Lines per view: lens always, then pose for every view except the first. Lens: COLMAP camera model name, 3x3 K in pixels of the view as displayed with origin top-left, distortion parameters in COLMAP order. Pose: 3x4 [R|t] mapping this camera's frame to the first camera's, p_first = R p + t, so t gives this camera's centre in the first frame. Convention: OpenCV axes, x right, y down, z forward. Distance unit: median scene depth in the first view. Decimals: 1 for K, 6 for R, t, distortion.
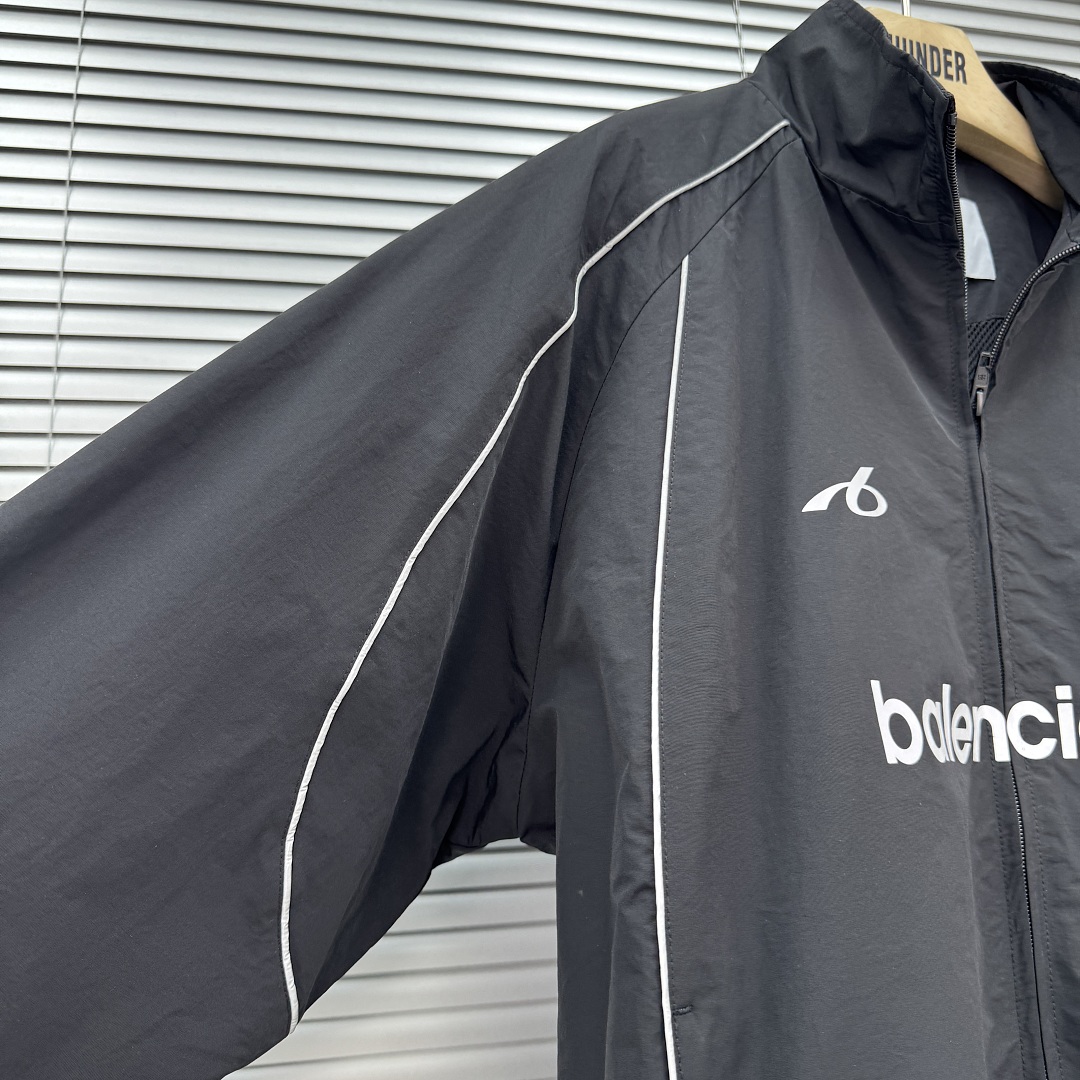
lens RADIAL K [[1008.5, 0, 555.3], [0, 1008.5, 539.3], [0, 0, 1]] dist [-0.028549, 0.000000]
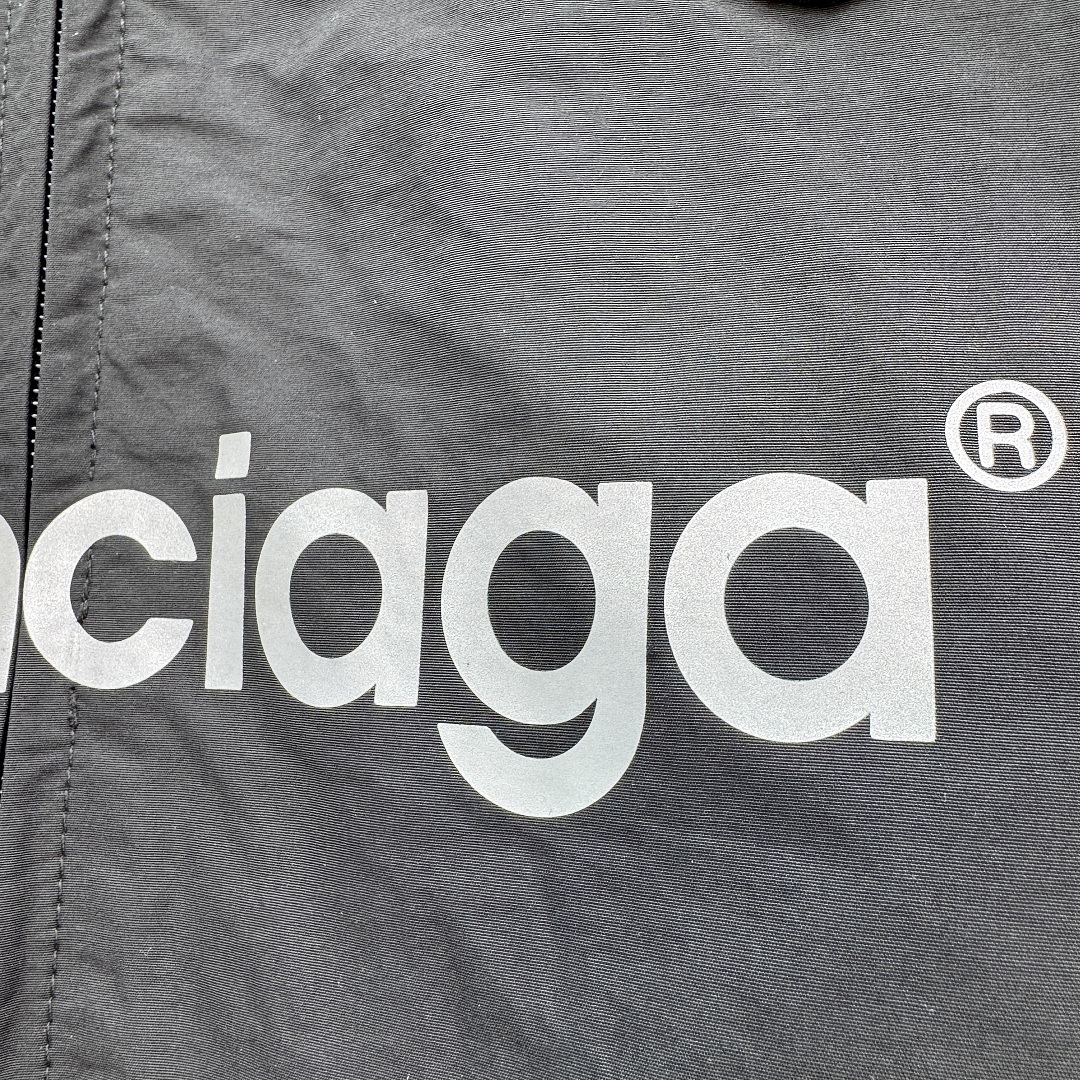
lens RADIAL K [[1008.5, 0, 578.0], [0, 1008.5, 516.8], [0, 0, 1]] dist [-0.028549, 0.000000]
pose [[0.975172, -0.022002, -0.220352, 0.664449], [0.054650, 0.988186, 0.143185, 0.135242], [0.214599, -0.151672, 0.964854, 0.748472]]
